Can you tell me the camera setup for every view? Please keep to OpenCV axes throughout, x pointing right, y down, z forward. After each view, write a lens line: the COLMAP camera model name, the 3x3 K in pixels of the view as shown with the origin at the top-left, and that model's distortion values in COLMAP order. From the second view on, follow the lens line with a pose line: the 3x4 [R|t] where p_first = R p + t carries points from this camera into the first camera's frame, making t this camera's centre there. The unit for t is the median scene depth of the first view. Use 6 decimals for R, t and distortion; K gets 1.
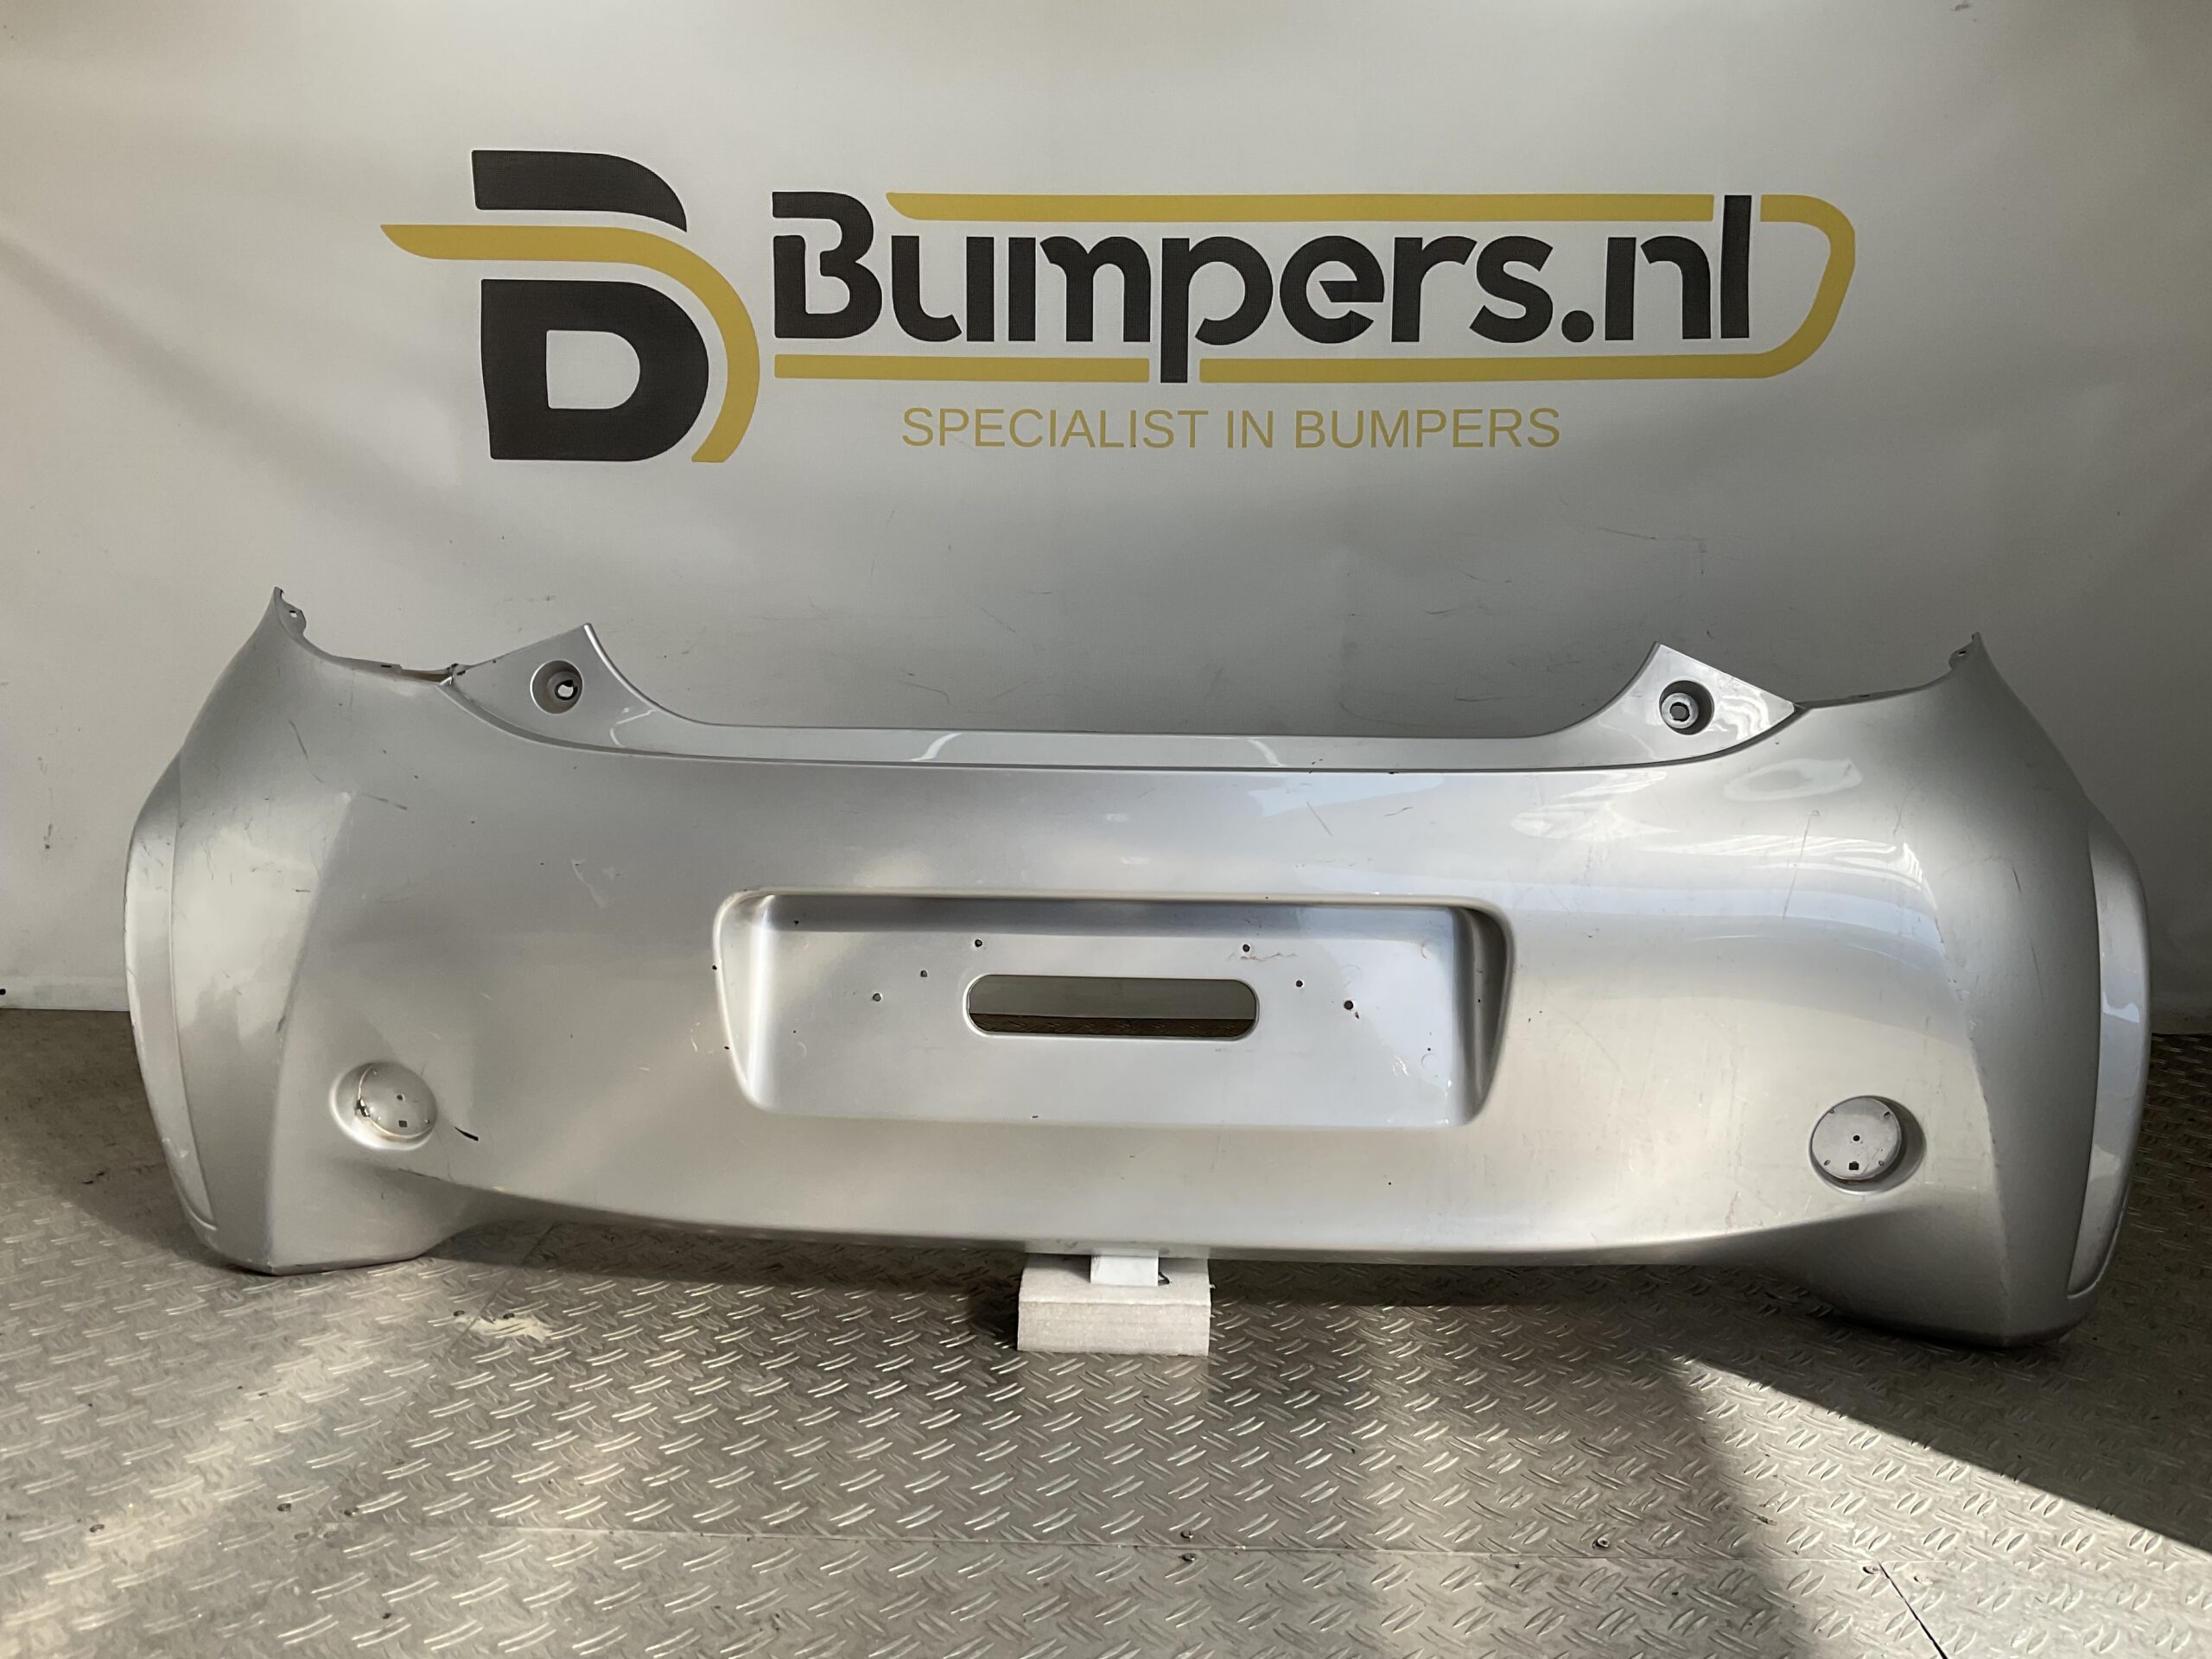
lens RADIAL K [[1825.0, 0, 1143.6], [0, 1825.0, 830.4], [0, 0, 1]] dist [0.135798, -0.255172]
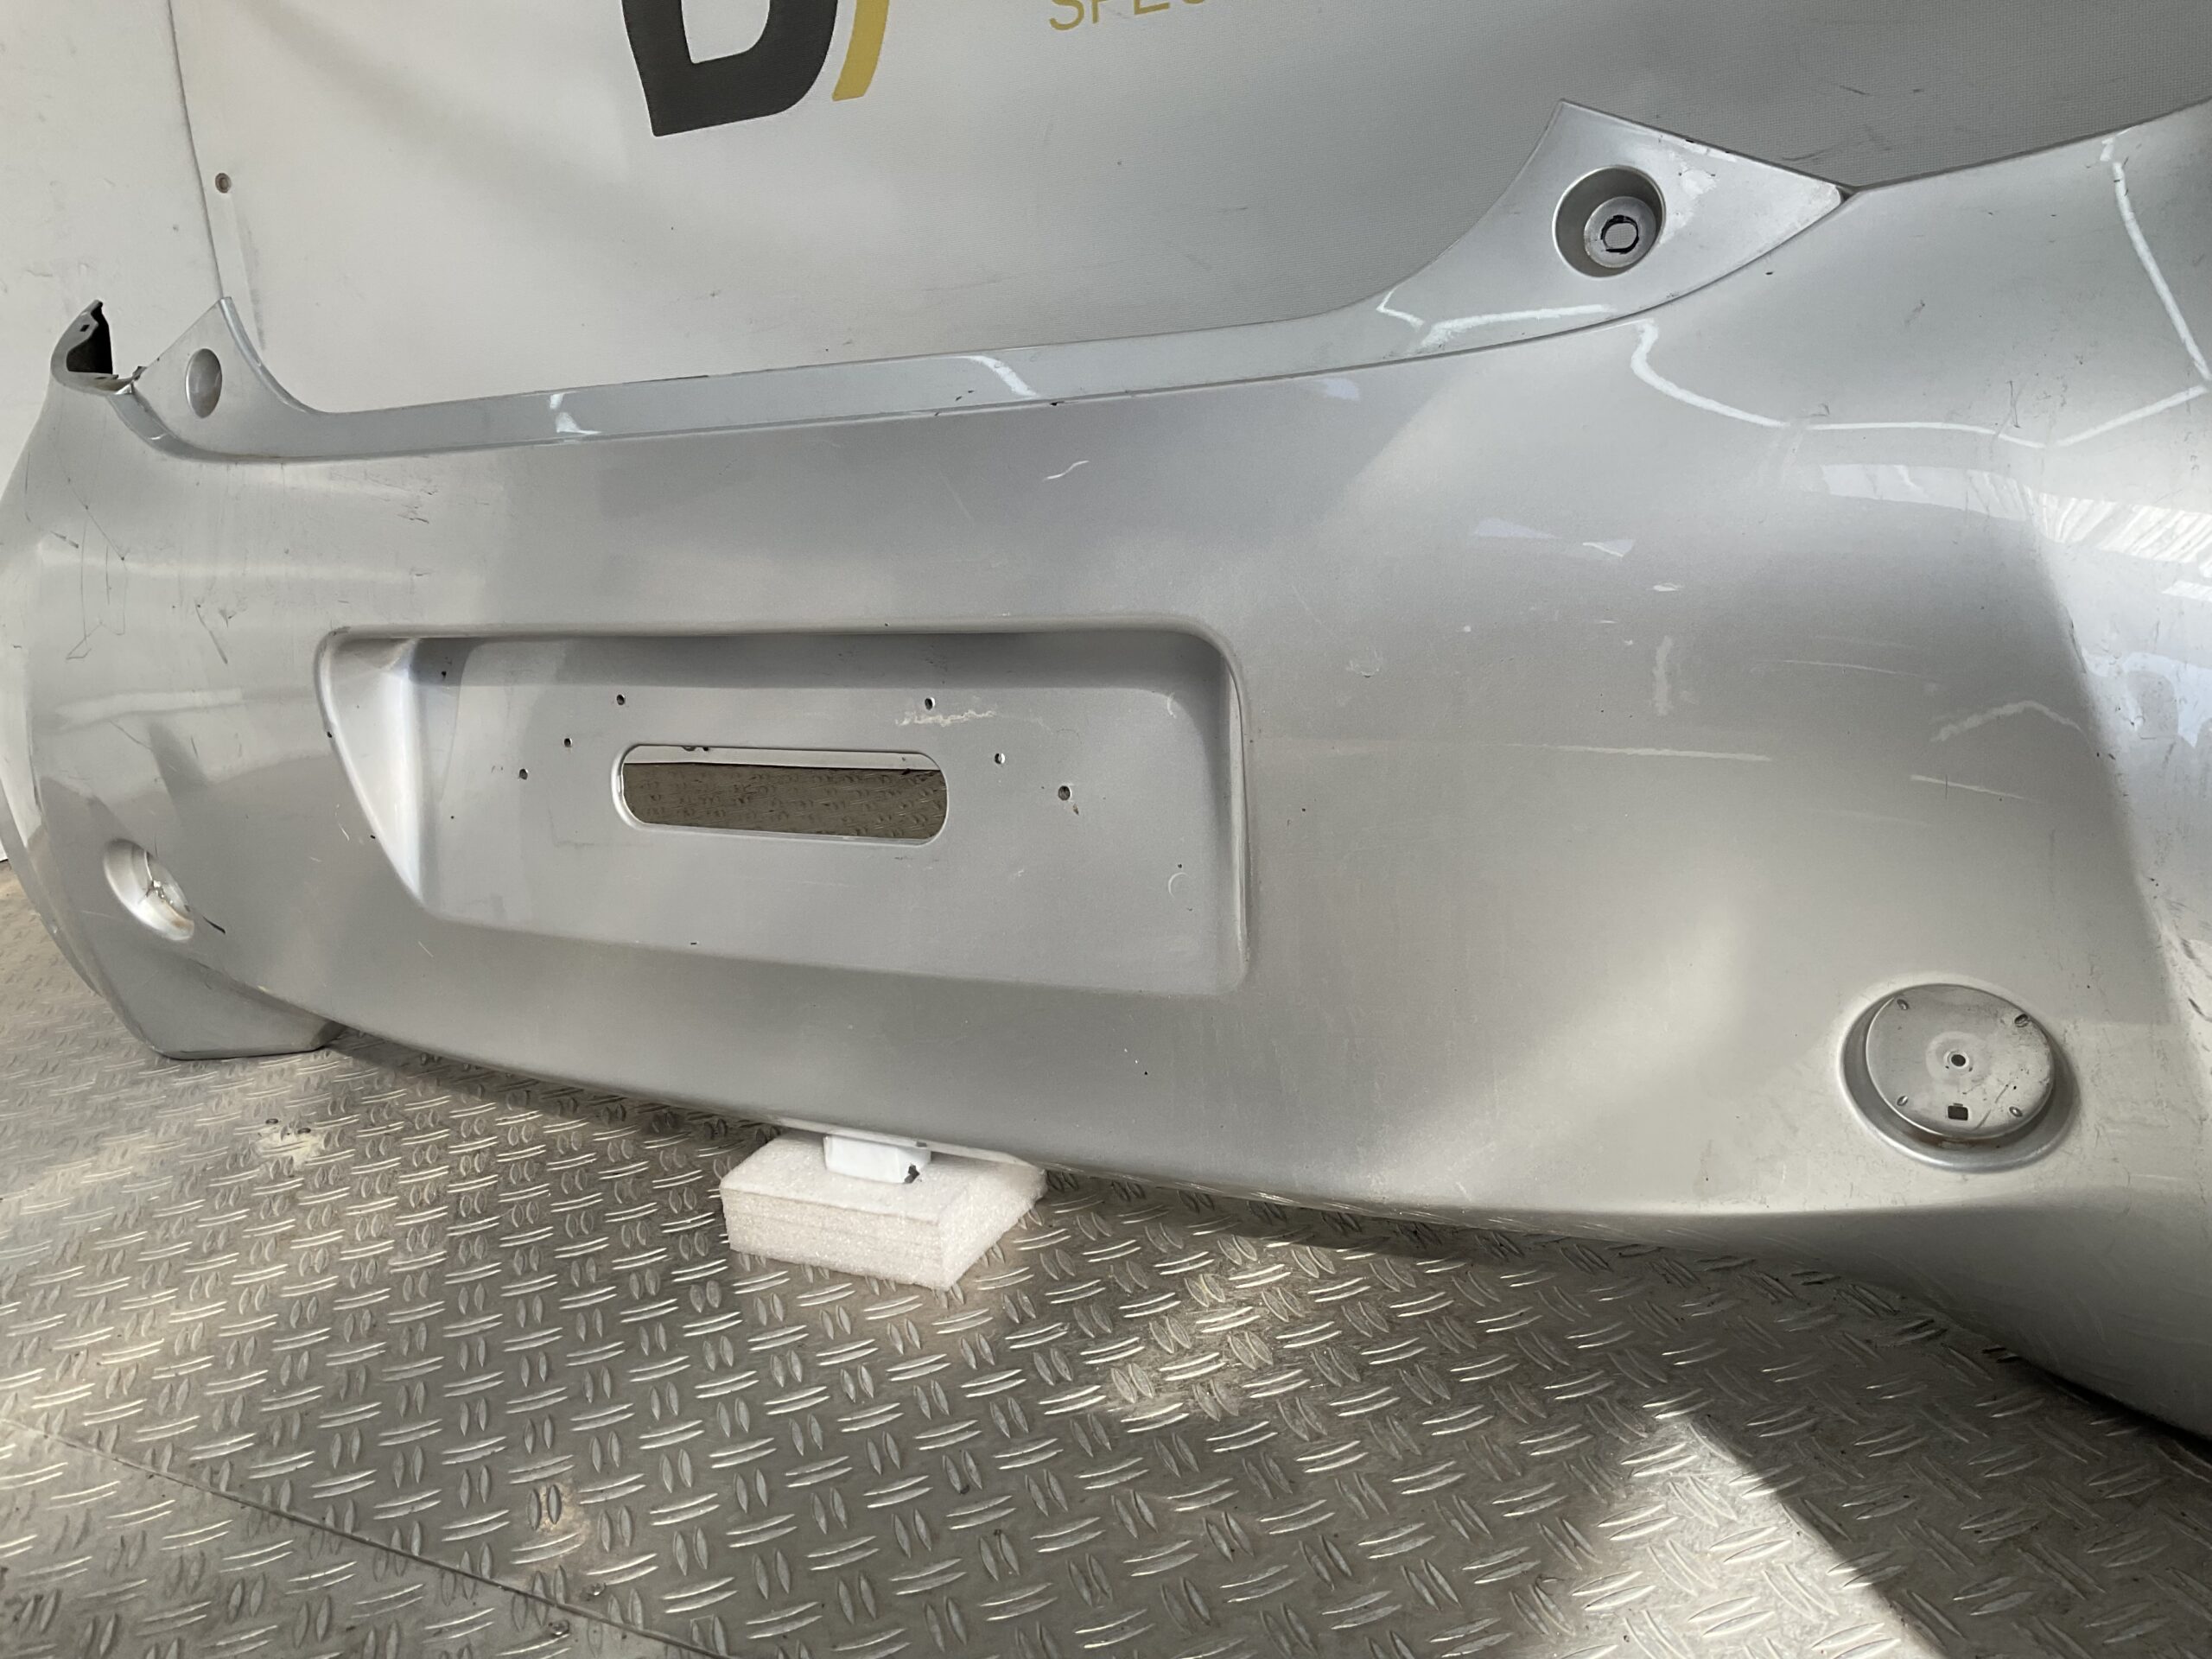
lens RADIAL K [[1825.0, 0, 1143.6], [0, 1825.0, 830.4], [0, 0, 1]] dist [0.135798, -0.255172]
pose [[0.882902, 0.021319, -0.469072, 0.420500], [0.048533, 0.989475, 0.136321, 0.024223], [0.467042, -0.143124, 0.872575, 0.458735]]
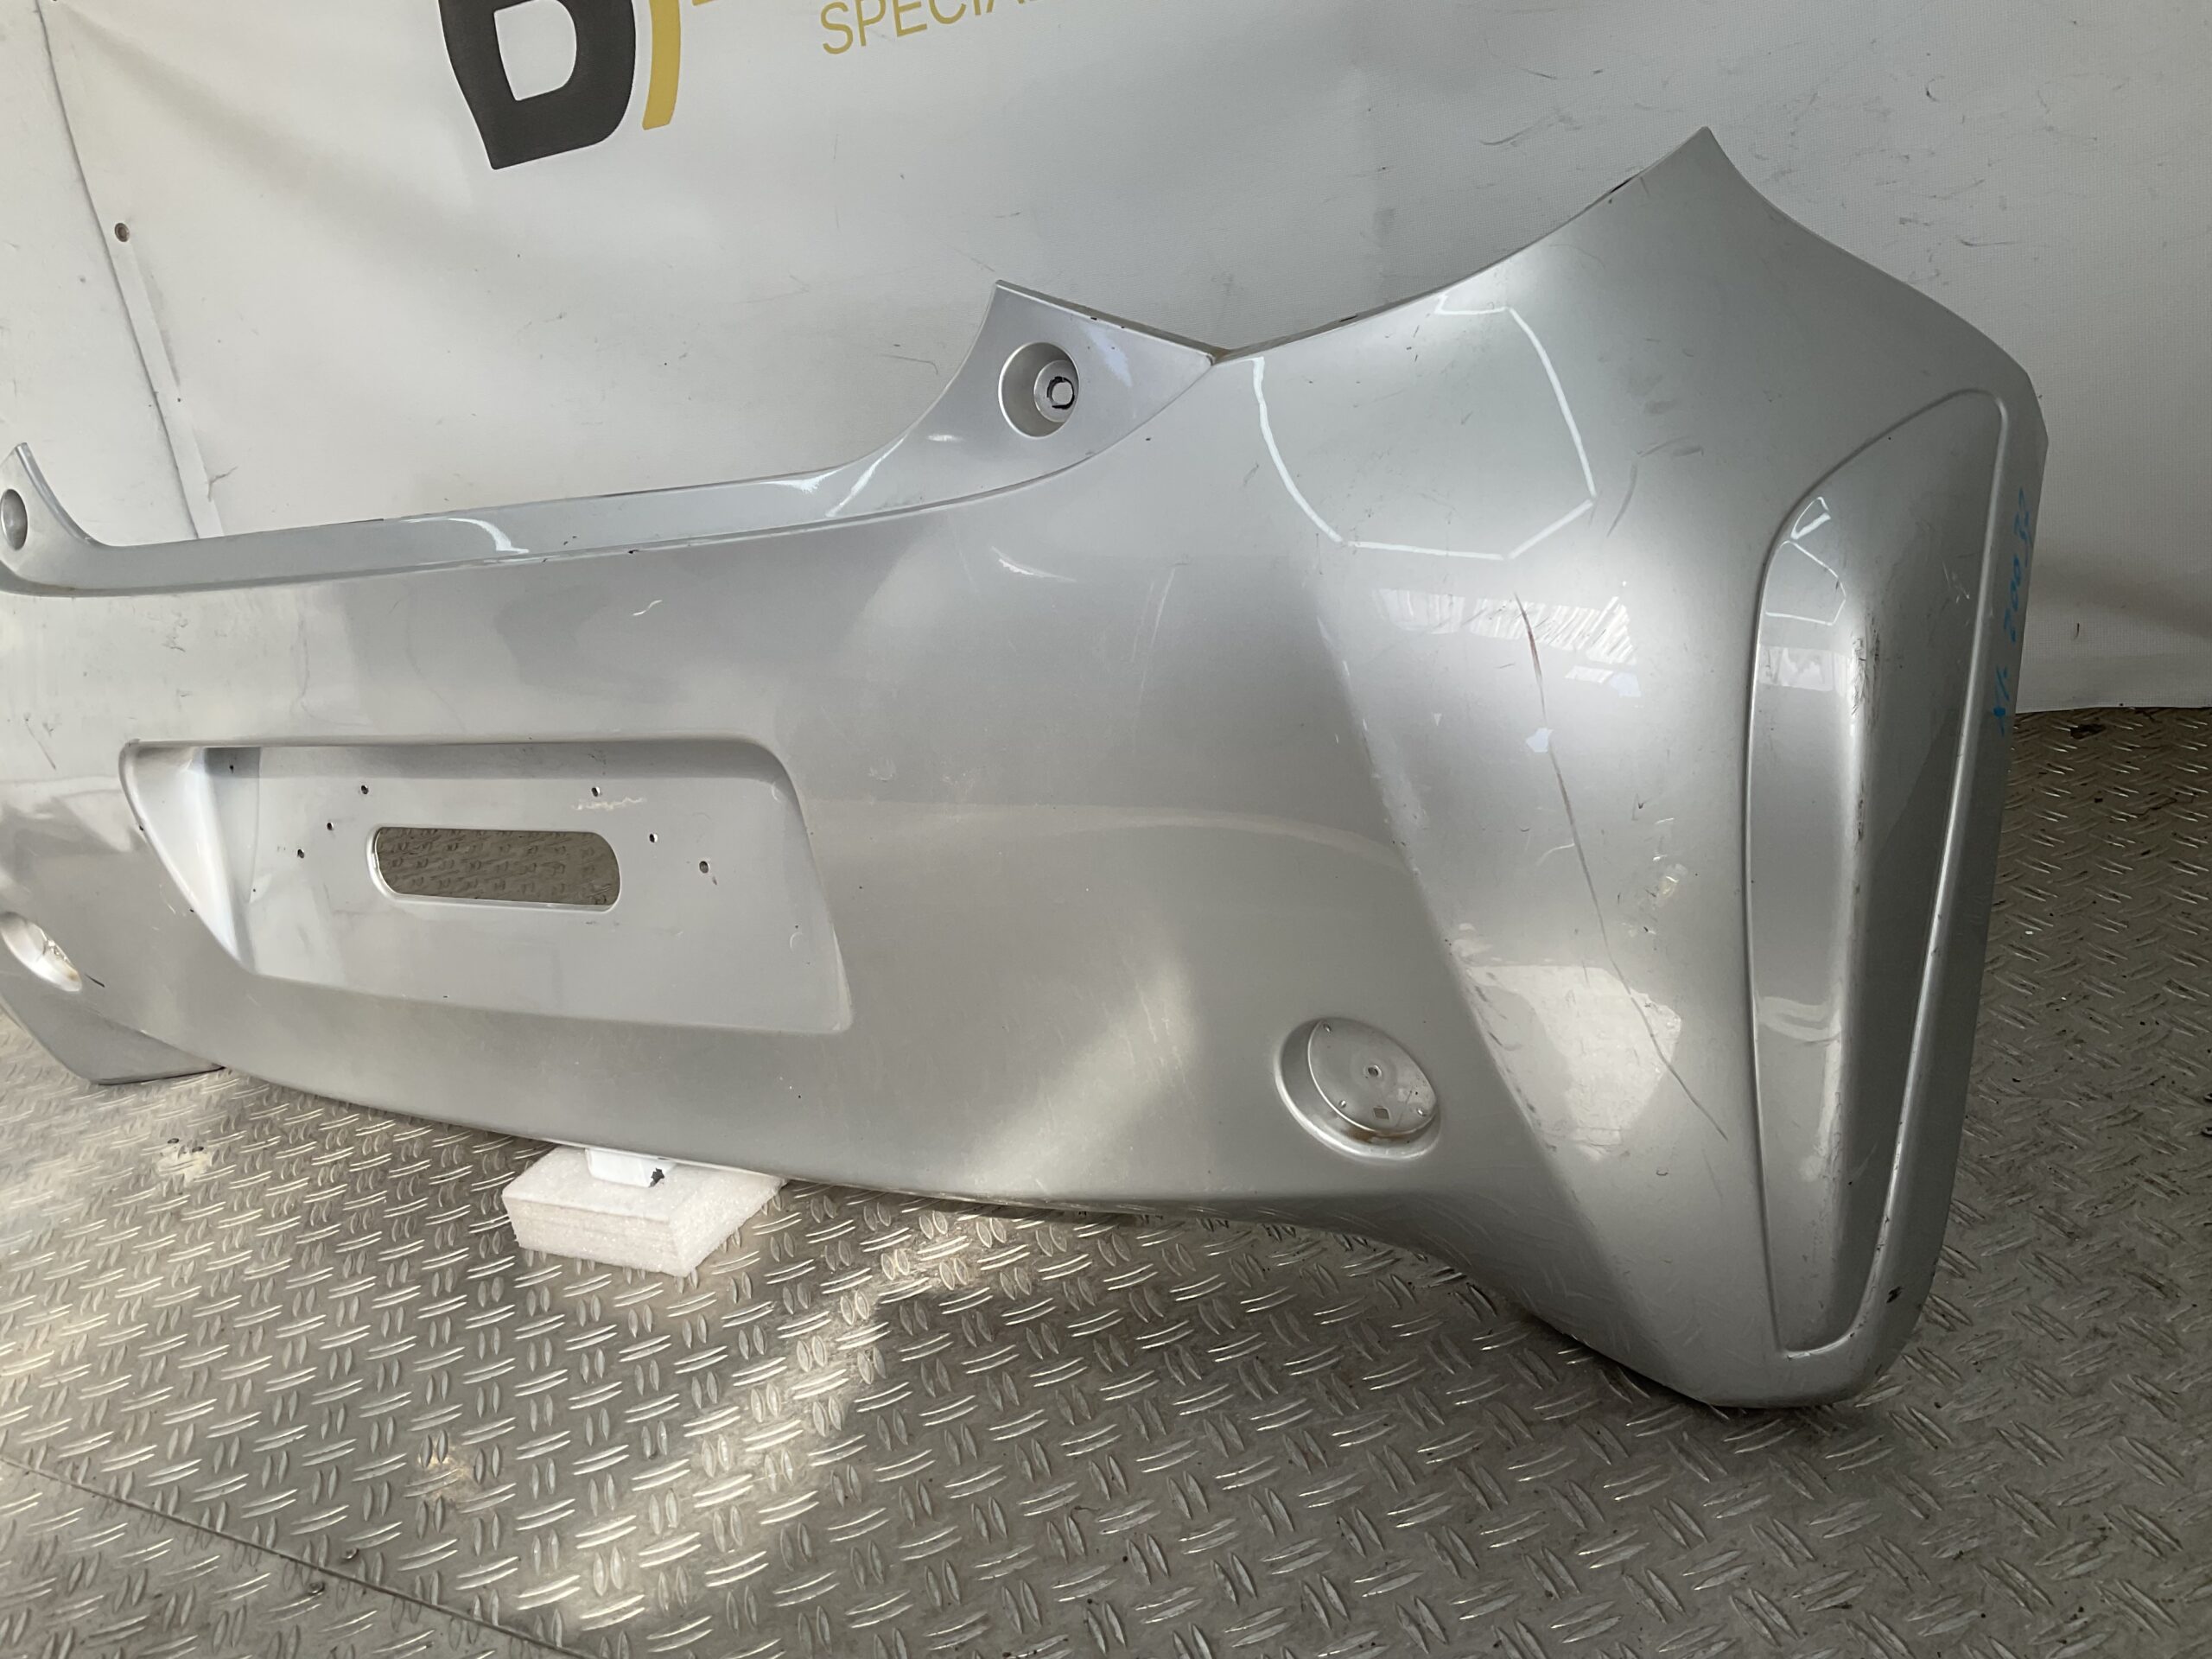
lens RADIAL K [[1830.1, 0, 1147.7], [0, 1830.1, 825.2], [0, 0, 1]] dist [0.117684, -0.188170]
pose [[0.860224, -0.007809, -0.509857, 0.625581], [0.129357, 0.970516, 0.203384, -0.045695], [0.493236, -0.240910, 0.835871, 0.470910]]
